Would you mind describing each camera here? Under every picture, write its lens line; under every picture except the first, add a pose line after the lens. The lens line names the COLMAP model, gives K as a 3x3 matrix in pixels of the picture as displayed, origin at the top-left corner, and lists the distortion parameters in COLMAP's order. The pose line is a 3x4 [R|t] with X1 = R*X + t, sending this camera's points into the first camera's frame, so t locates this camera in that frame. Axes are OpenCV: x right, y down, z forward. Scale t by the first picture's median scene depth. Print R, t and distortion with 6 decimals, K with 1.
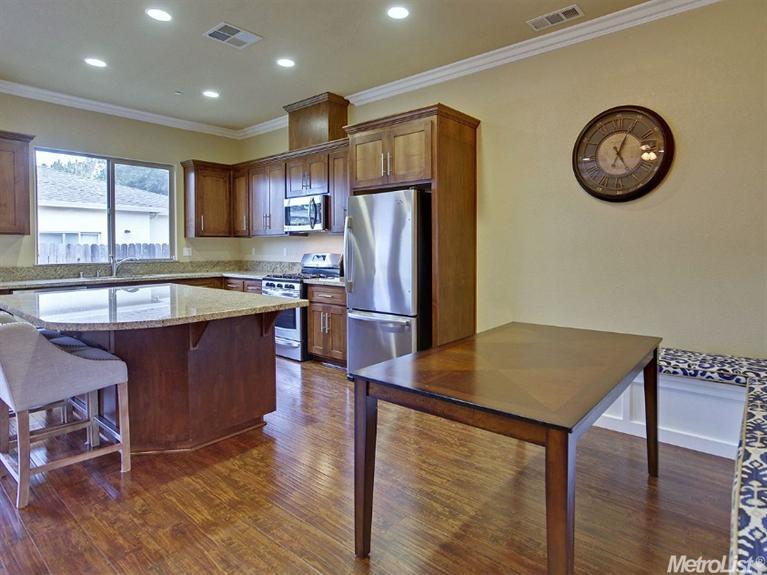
lens RADIAL K [[440.5, 0, 382.5], [0, 440.5, 263.3], [0, 0, 1]] dist [-0.026398, 0.000623]
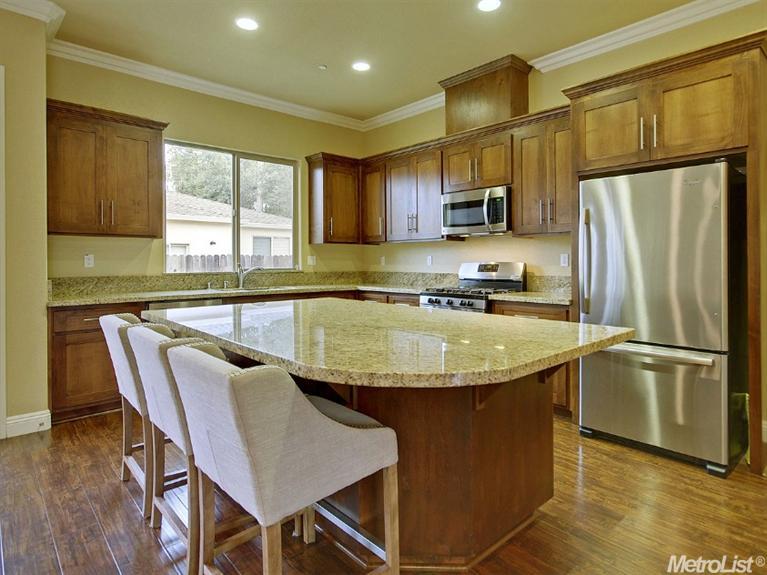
lens RADIAL K [[452.5, 0, 357.9], [0, 452.5, 266.1], [0, 0, 1]] dist [-0.029342, 0.000966]
pose [[0.985393, 0.002792, -0.170271, -0.236429], [-0.007142, 0.999663, -0.024940, 0.006850], [0.170145, 0.025792, 0.985082, 0.163666]]
